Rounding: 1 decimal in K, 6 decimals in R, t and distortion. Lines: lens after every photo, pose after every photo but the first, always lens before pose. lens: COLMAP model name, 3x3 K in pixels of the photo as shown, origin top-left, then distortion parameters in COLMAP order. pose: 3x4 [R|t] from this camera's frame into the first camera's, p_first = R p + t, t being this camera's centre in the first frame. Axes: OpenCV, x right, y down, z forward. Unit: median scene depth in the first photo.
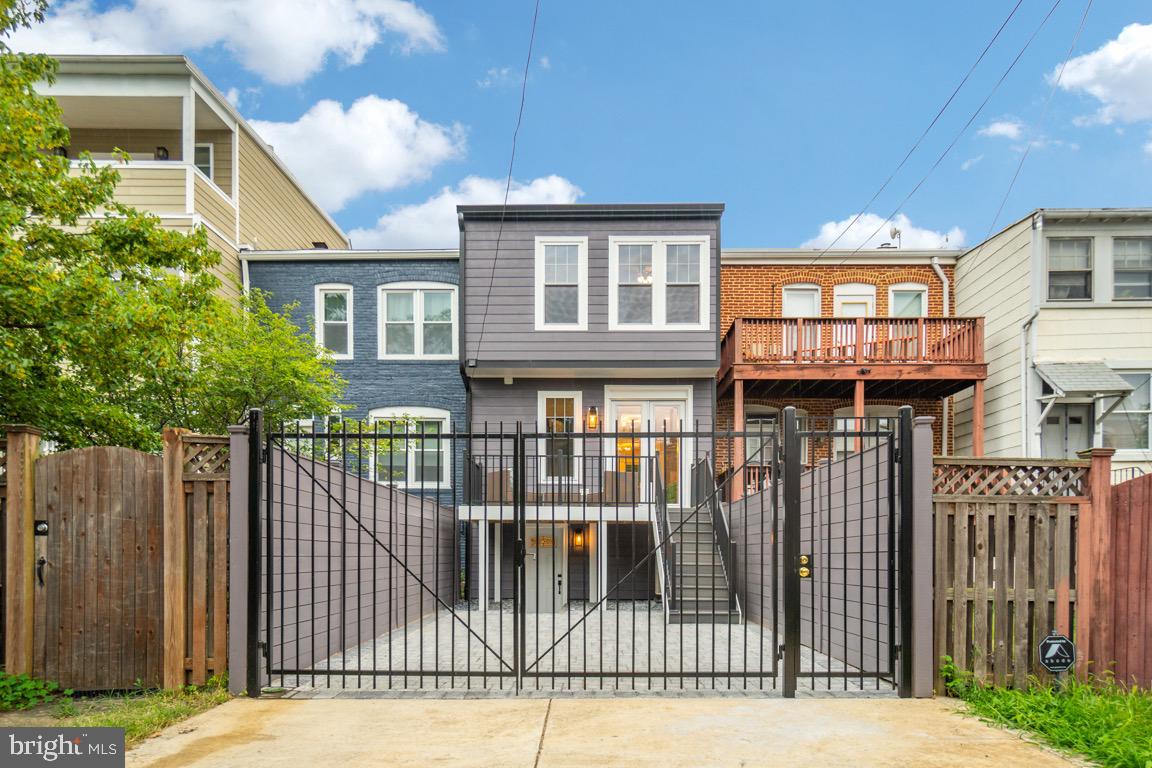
lens RADIAL K [[823.9, 0, 576.0], [0, 823.9, 384.0], [0, 0, 1]] dist [0.027784, -0.001838]
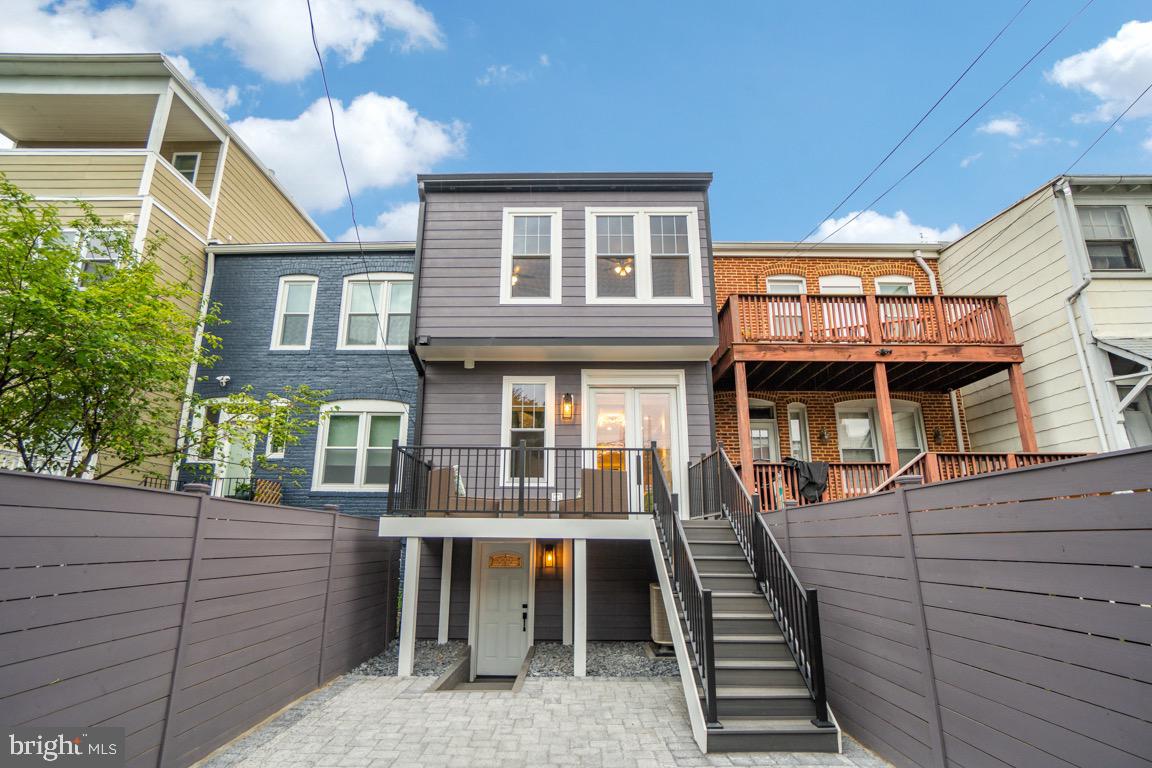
lens RADIAL K [[618.5, 0, 559.9], [0, 618.5, 351.8], [0, 0, 1]] dist [0.000017, 0.001125]
pose [[0.999995, -0.000201, 0.003304, 0.010165], [0.000513, 0.995517, -0.094581, 0.043711], [-0.003270, 0.094582, 0.995512, 0.356429]]
